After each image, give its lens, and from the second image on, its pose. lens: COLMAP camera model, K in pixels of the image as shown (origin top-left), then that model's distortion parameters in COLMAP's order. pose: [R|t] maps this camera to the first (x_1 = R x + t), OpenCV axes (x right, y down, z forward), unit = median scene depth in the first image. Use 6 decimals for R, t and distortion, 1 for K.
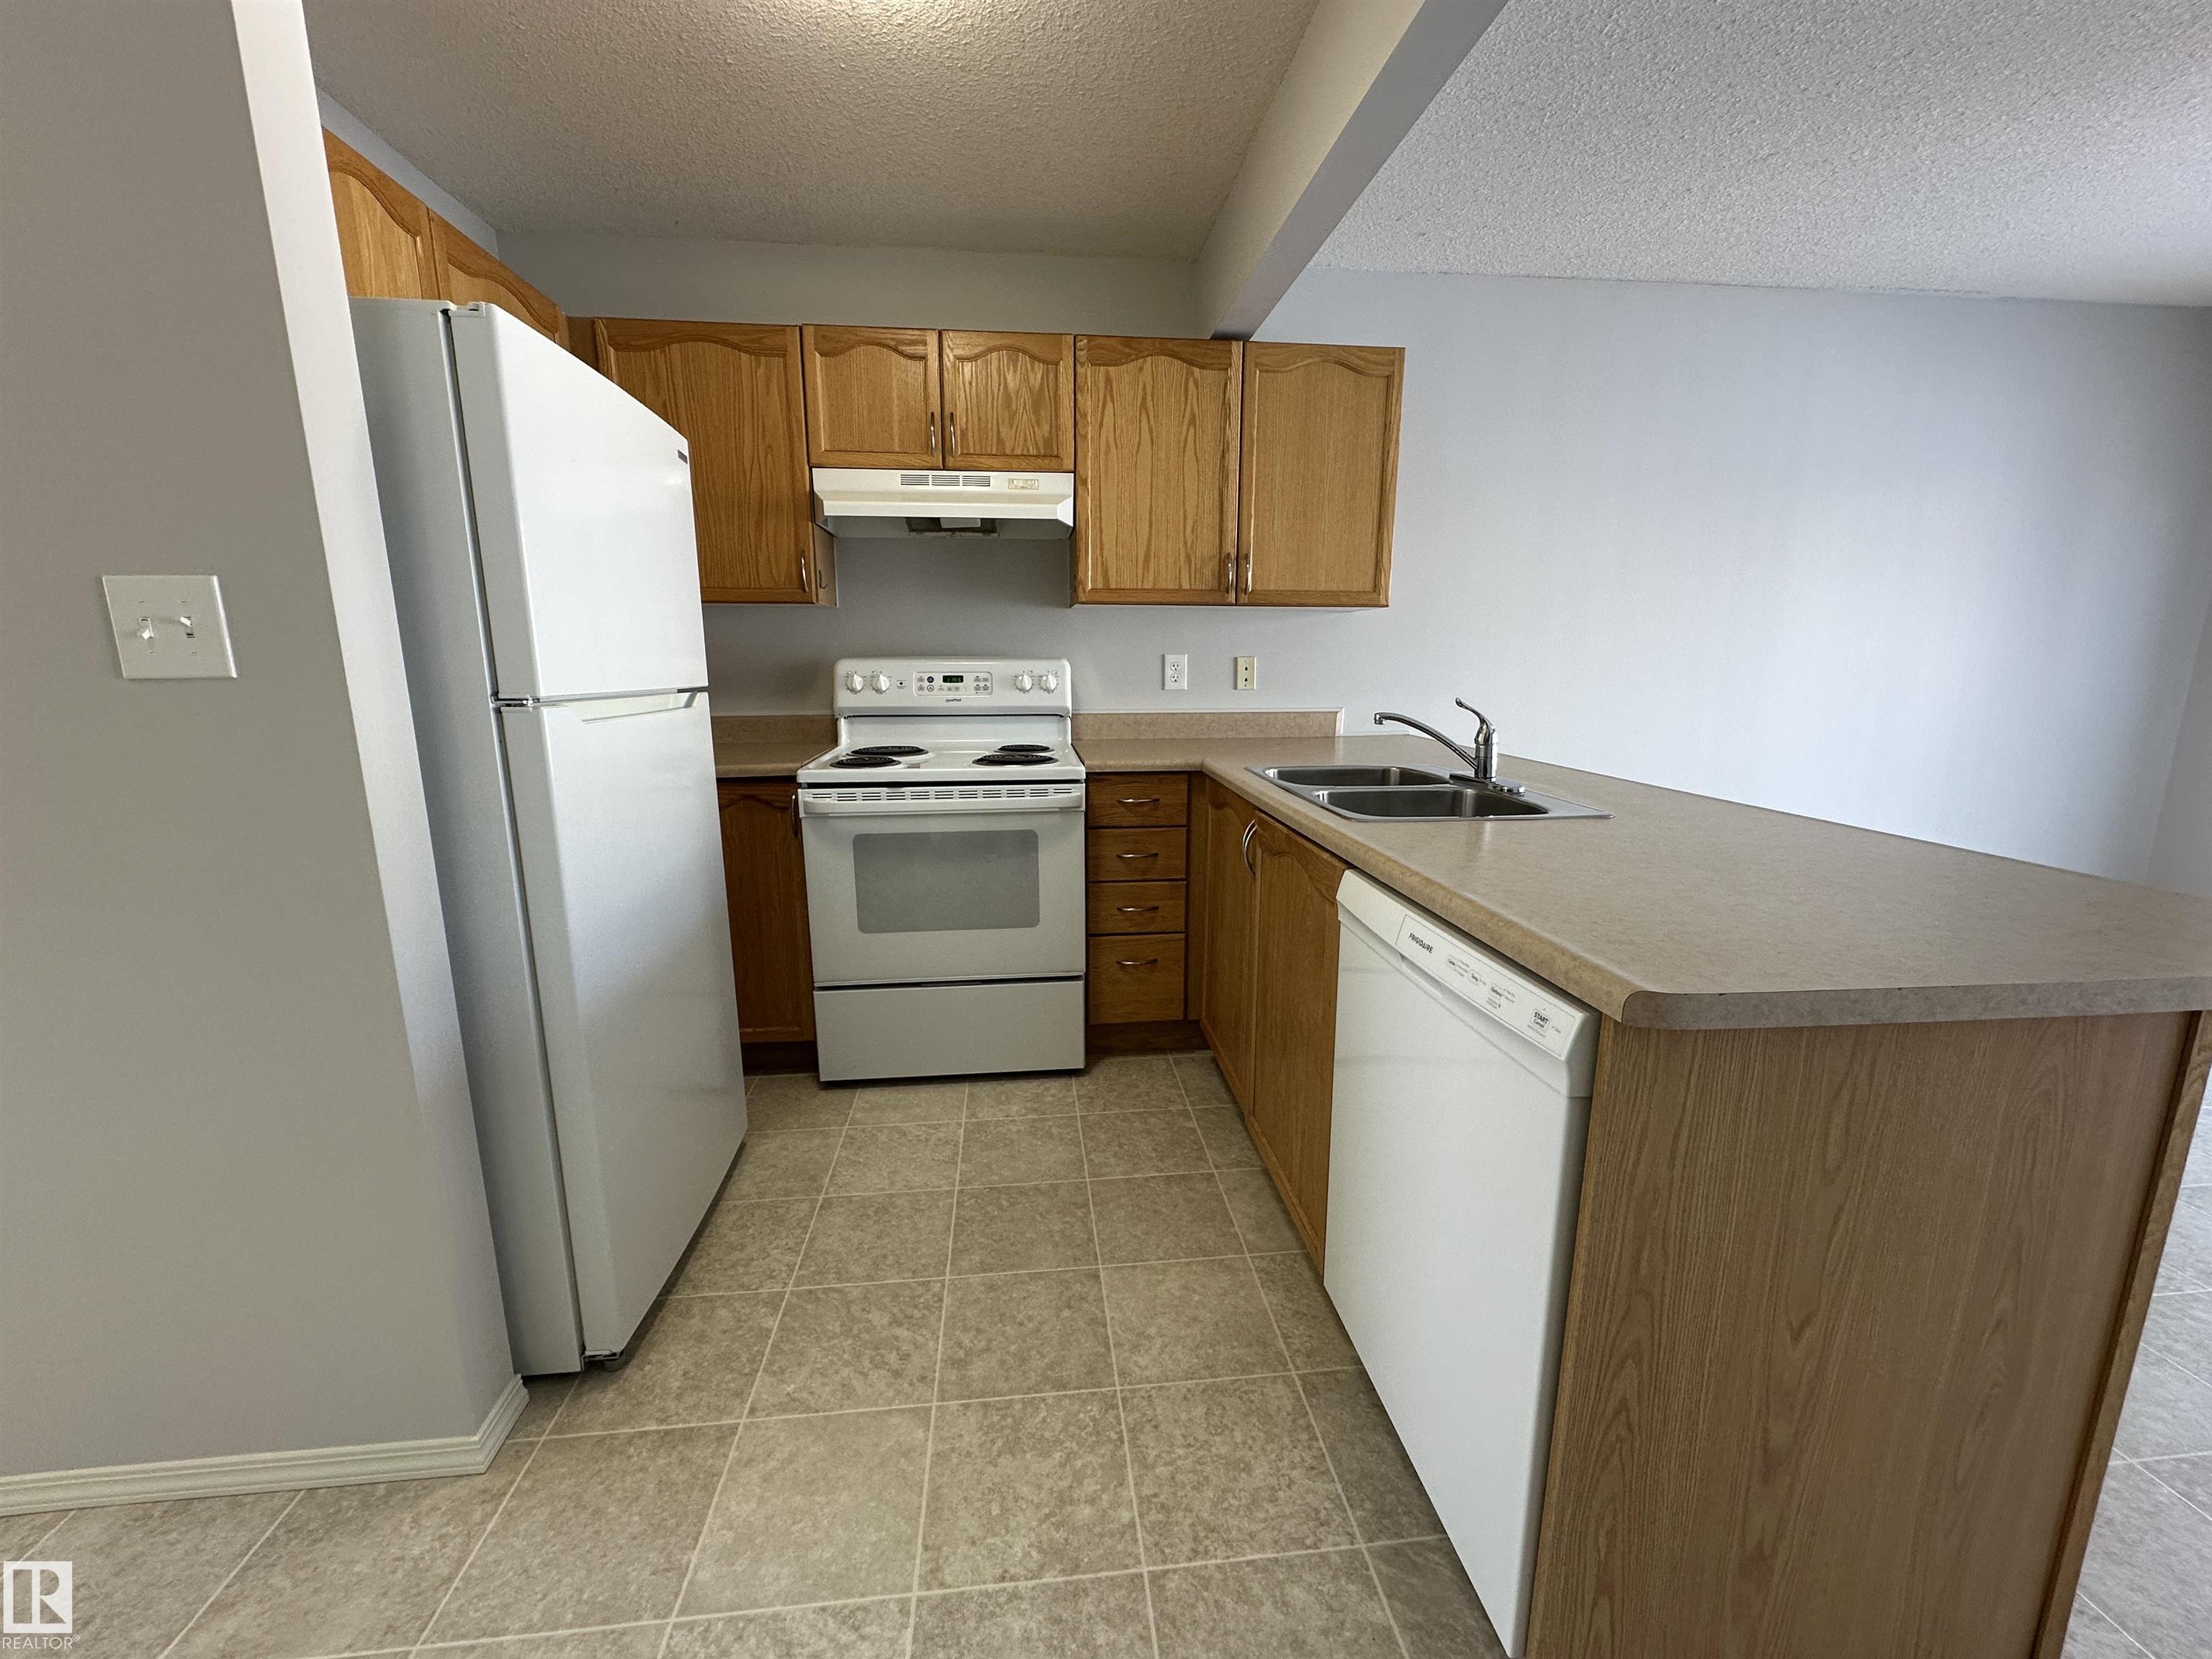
lens RADIAL K [[882.1, 0, 1106.0], [0, 882.1, 829.5], [0, 0, 1]] dist [-0.002817, 0.000795]
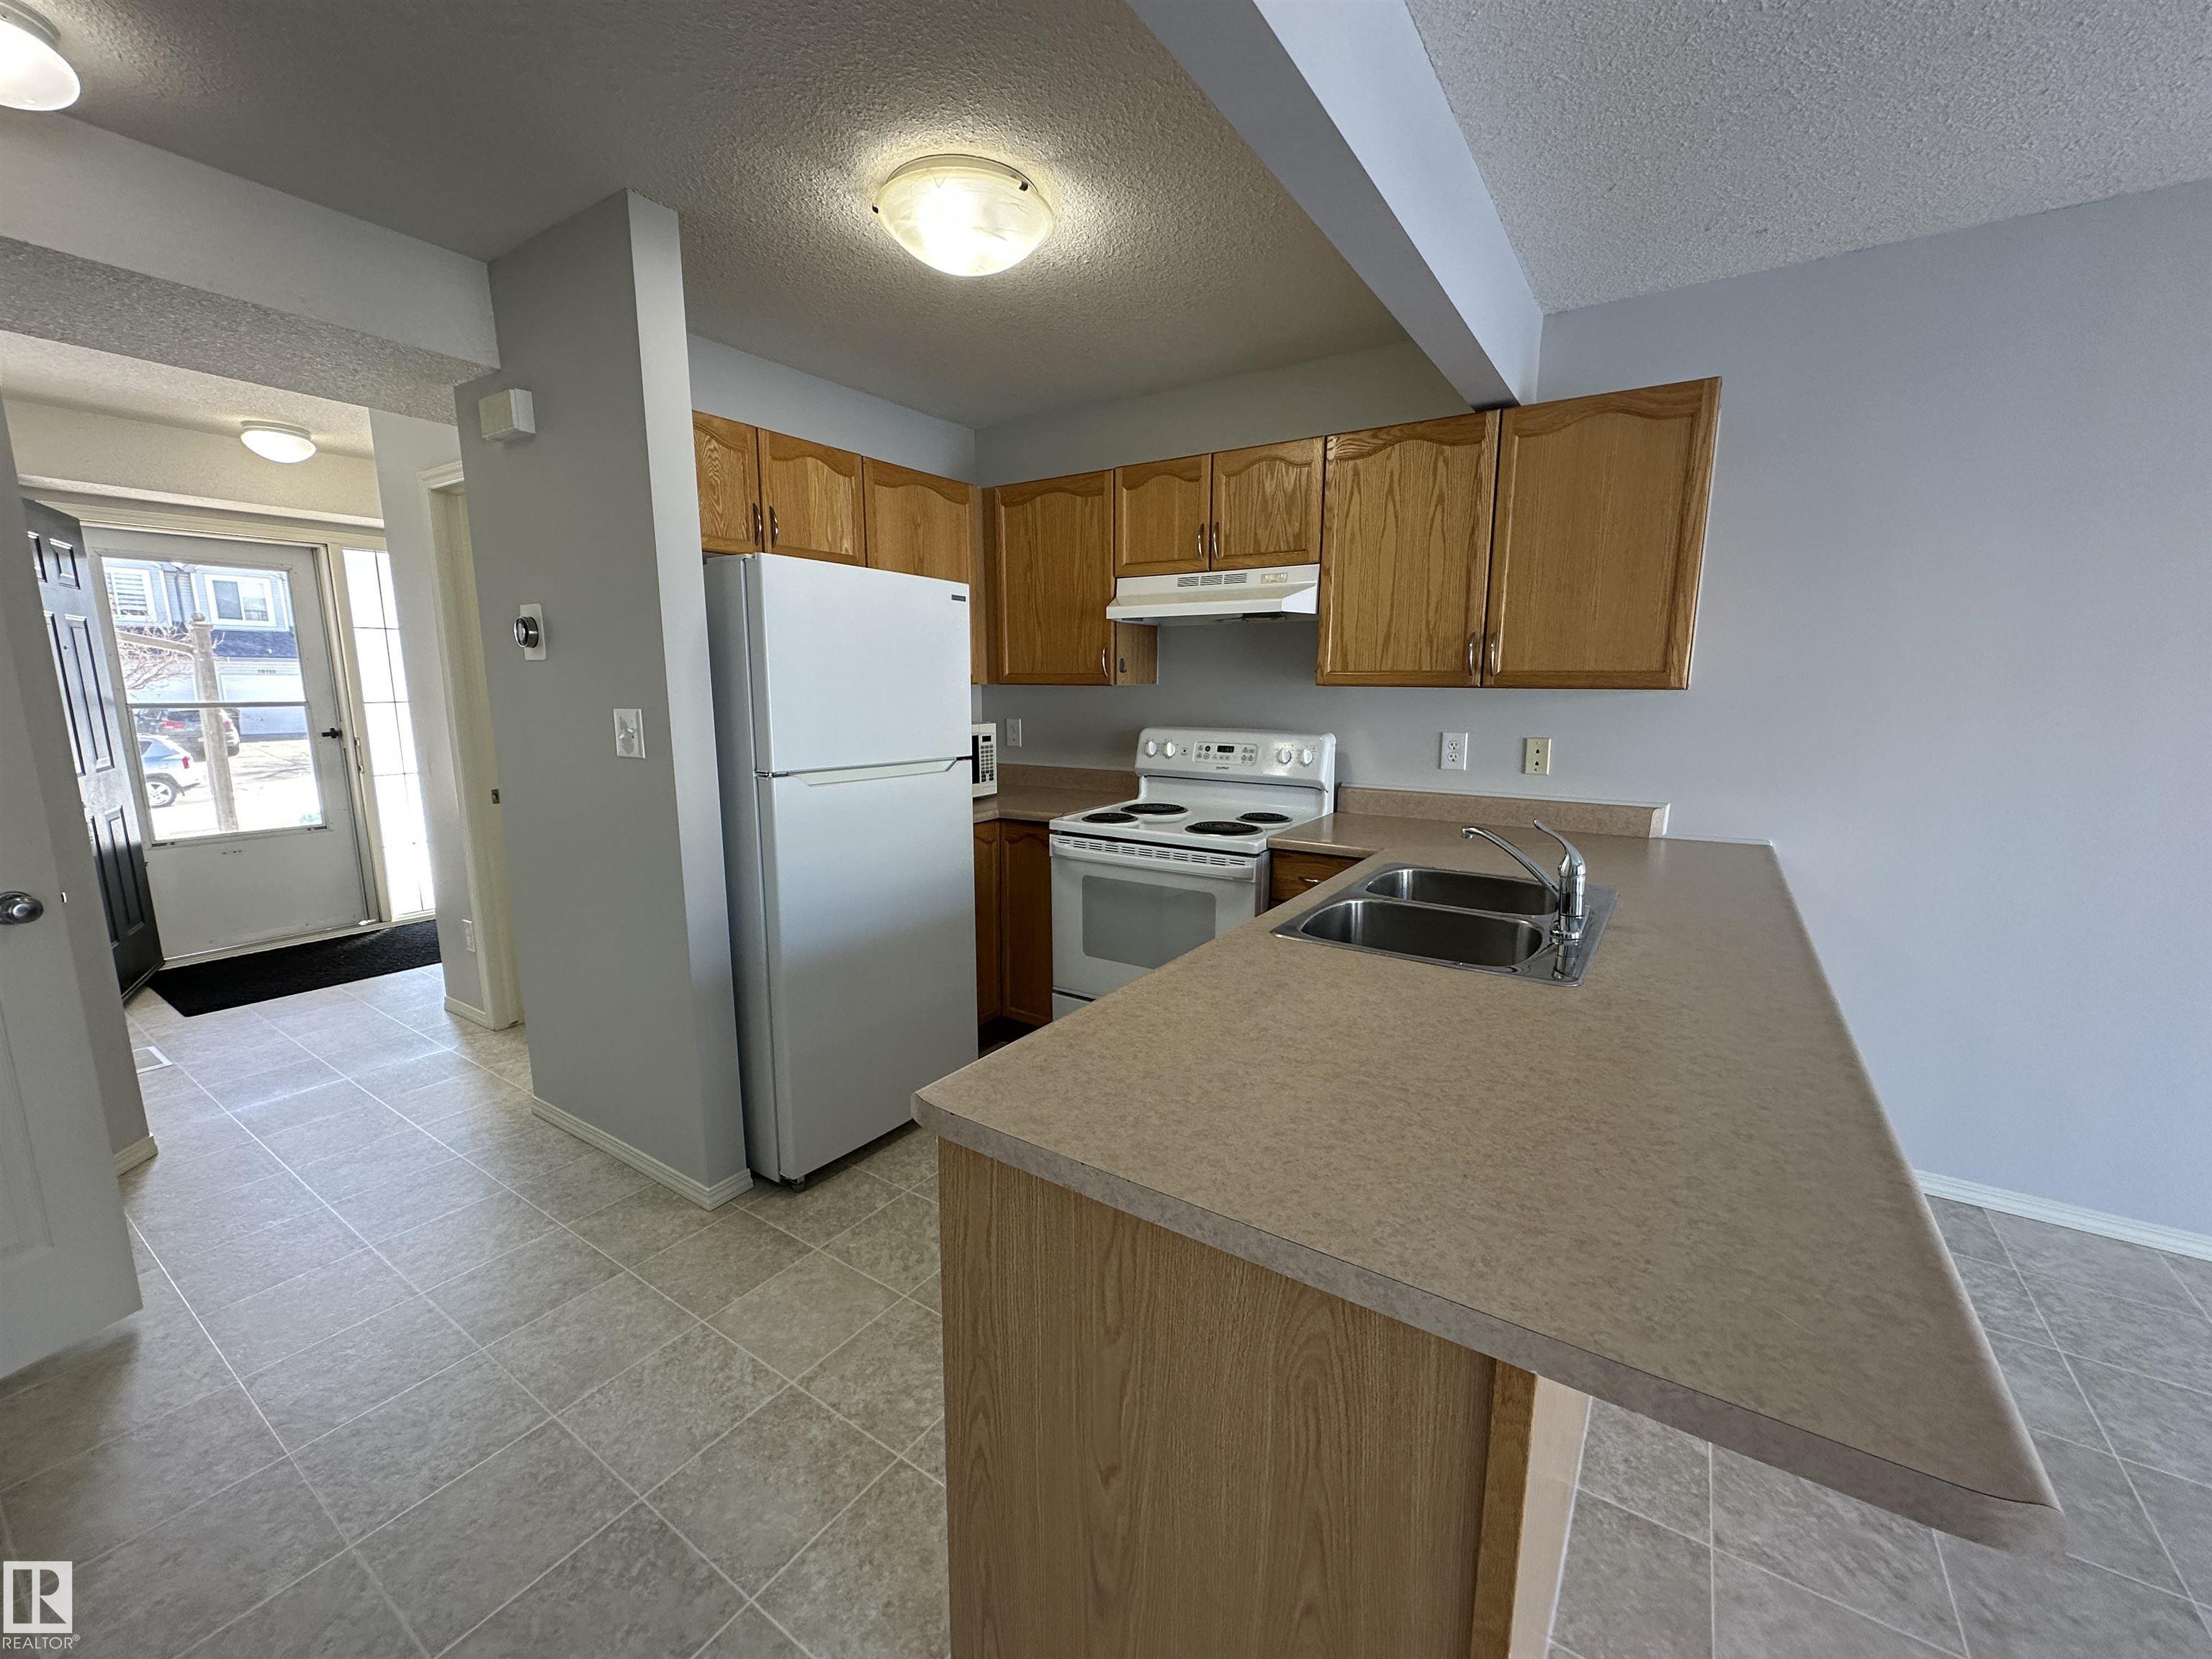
lens RADIAL K [[882.1, 0, 1106.0], [0, 882.1, 829.5], [0, 0, 1]] dist [-0.002817, 0.000795]
pose [[0.770608, 0.108439, -0.628016, 0.470073], [-0.126352, 0.991853, 0.016221, -0.075250], [0.624659, 0.066851, 0.778031, 0.042562]]
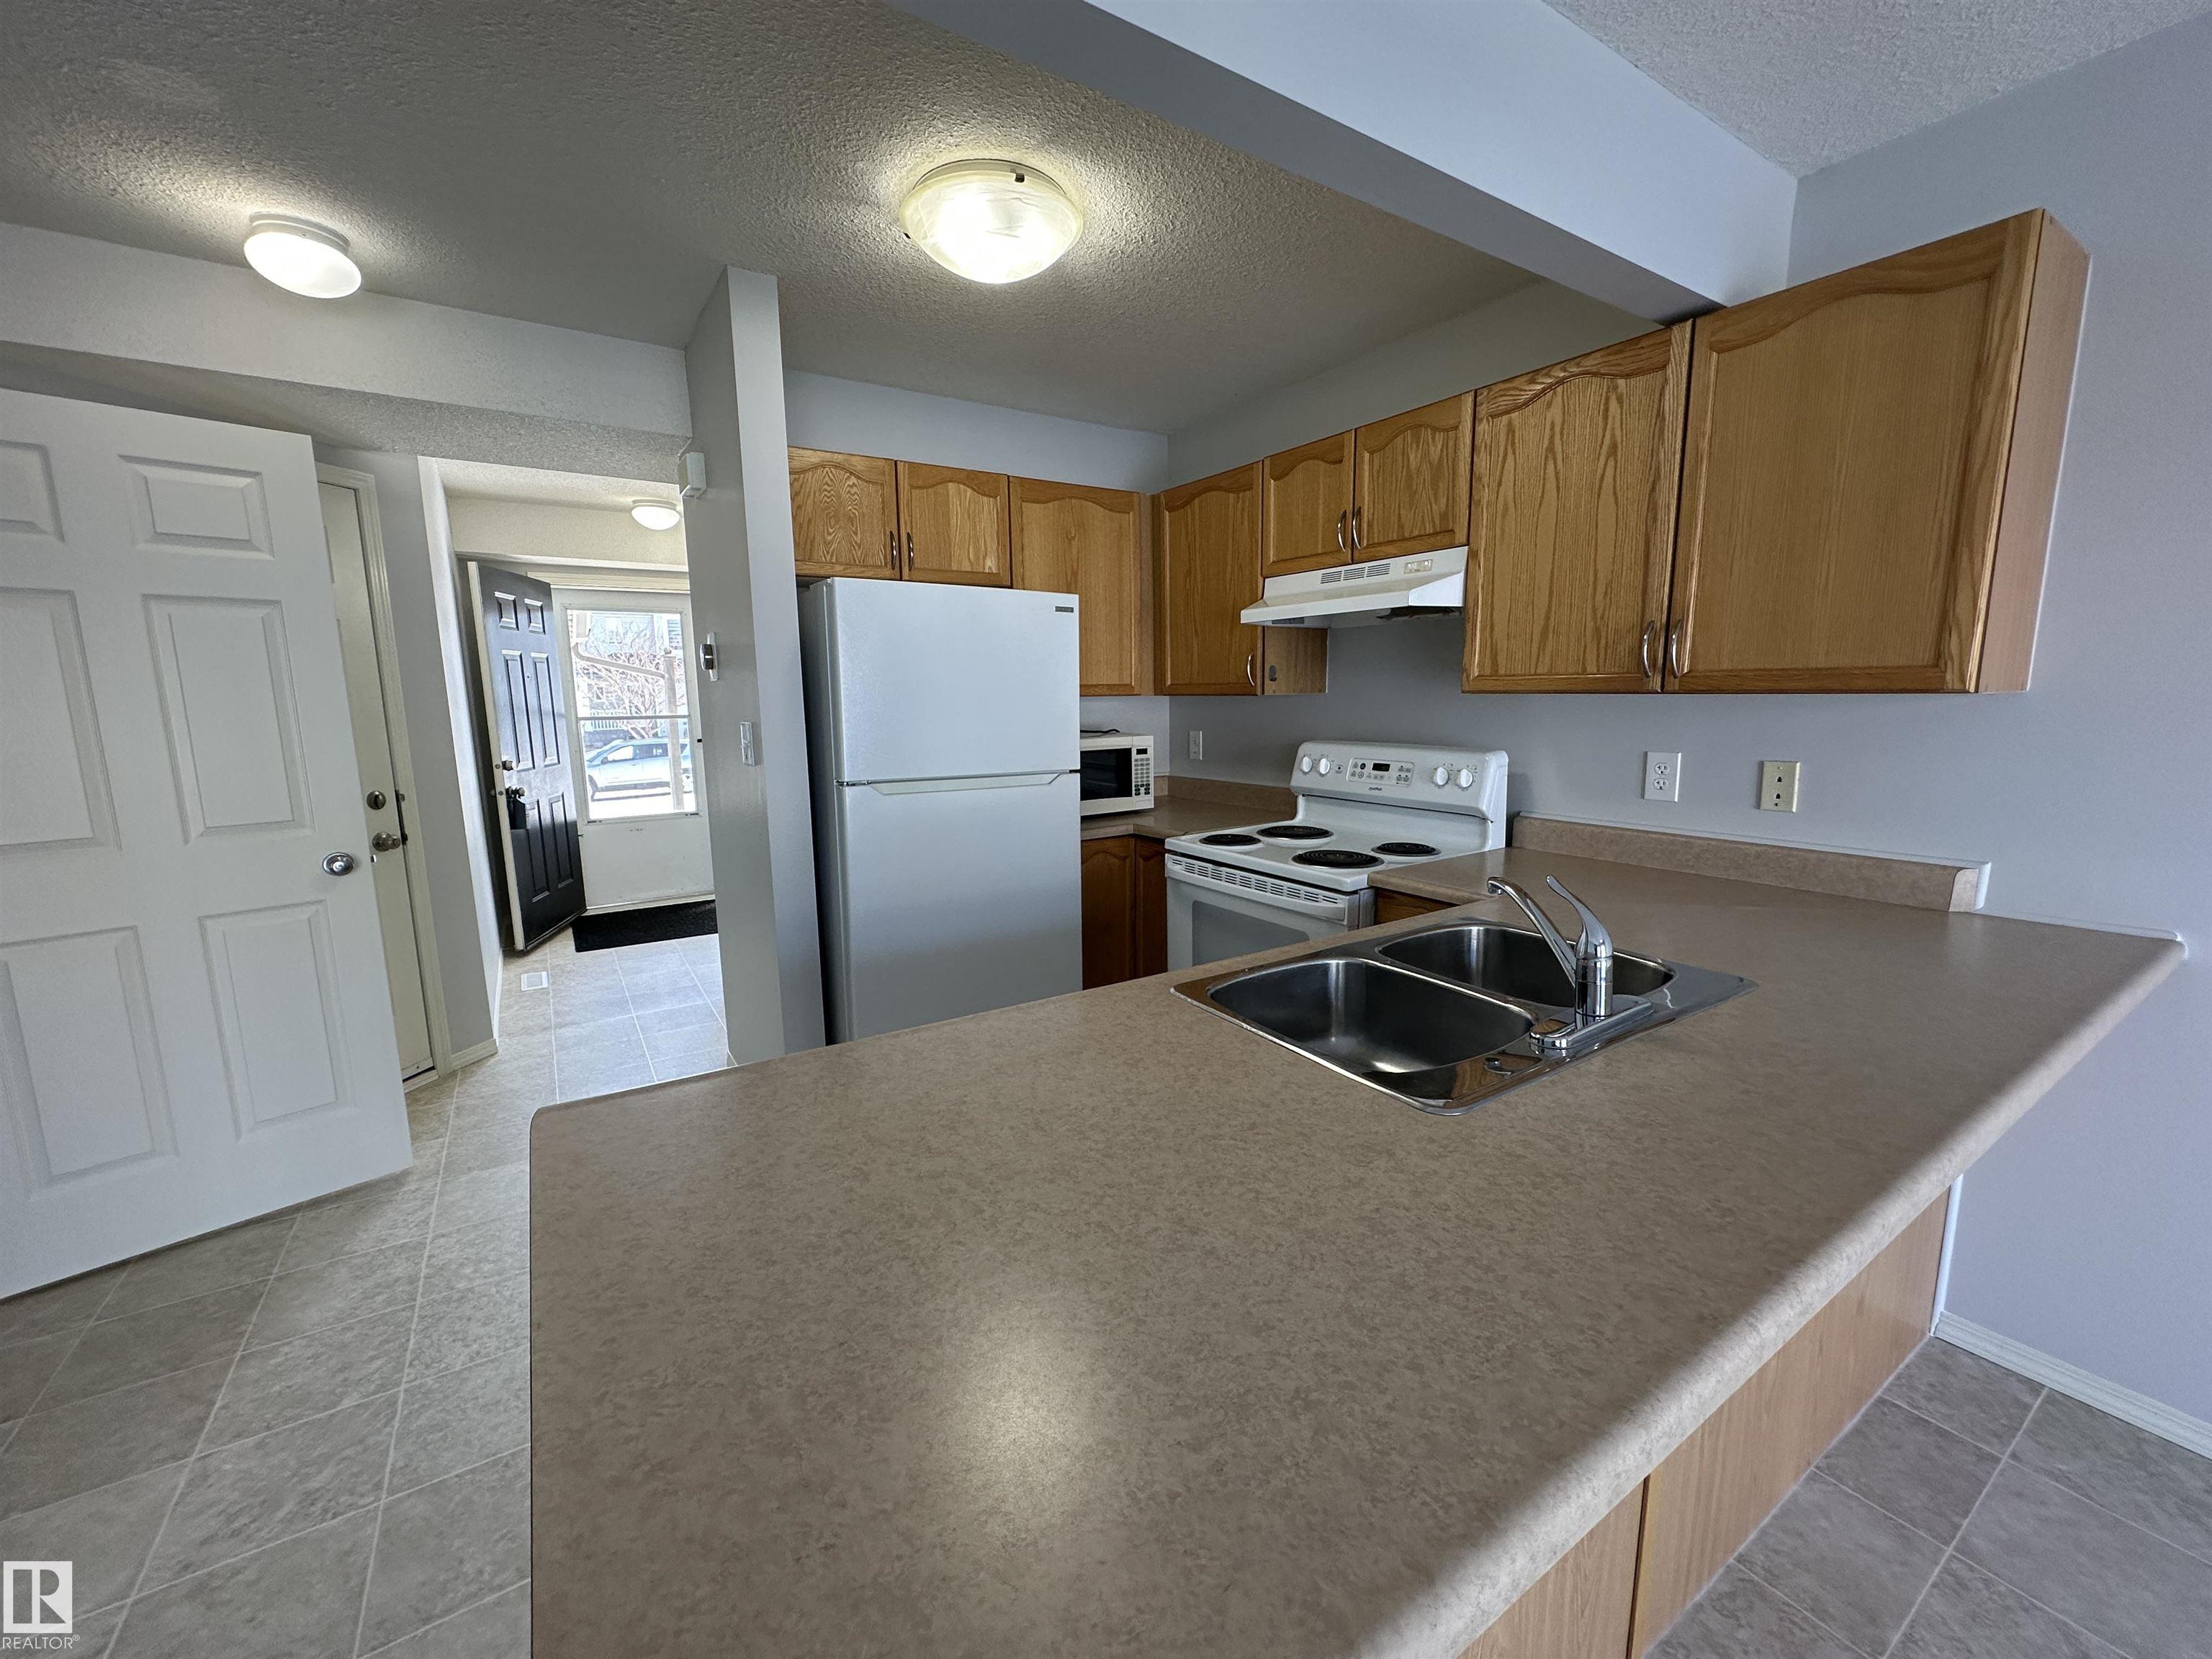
lens RADIAL K [[882.1, 0, 1106.0], [0, 882.1, 829.5], [0, 0, 1]] dist [-0.002817, 0.000795]
pose [[0.453571, 0.132576, -0.881304, 0.613447], [-0.161172, 0.984771, 0.065192, -0.129974], [0.876525, 0.112472, 0.468031, 0.317389]]
